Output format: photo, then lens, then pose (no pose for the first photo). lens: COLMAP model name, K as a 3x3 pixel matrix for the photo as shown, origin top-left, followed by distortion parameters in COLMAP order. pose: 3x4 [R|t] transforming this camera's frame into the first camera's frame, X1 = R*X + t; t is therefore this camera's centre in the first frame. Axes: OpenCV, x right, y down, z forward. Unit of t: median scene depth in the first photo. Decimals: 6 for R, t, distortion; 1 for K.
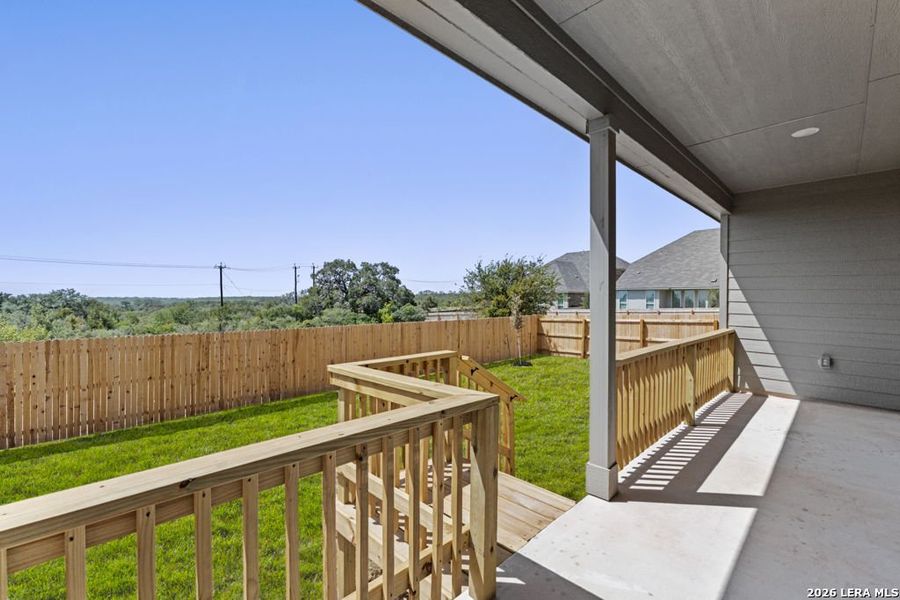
lens RADIAL K [[387.4, 0, 450.0], [0, 387.4, 300.0], [0, 0, 1]] dist [-0.008322, -0.000239]
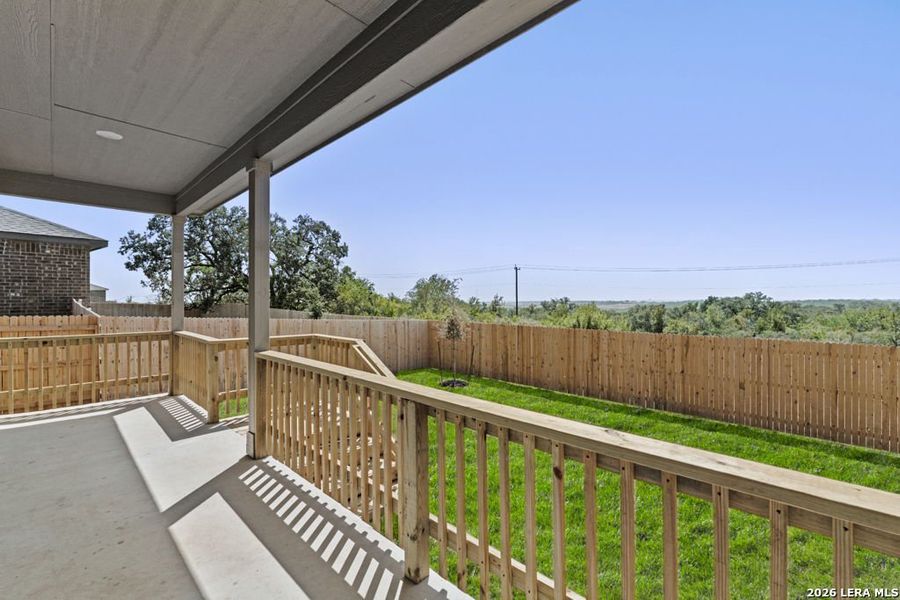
lens RADIAL K [[391.3, 0, 451.8], [0, 391.3, 307.5], [0, 0, 1]] dist [-0.001404, -0.000091]
pose [[0.024122, 0.017513, -0.999556, 0.515568], [-0.004262, 0.999839, 0.017415, -0.002879], [0.999700, 0.003840, 0.024193, 0.488605]]
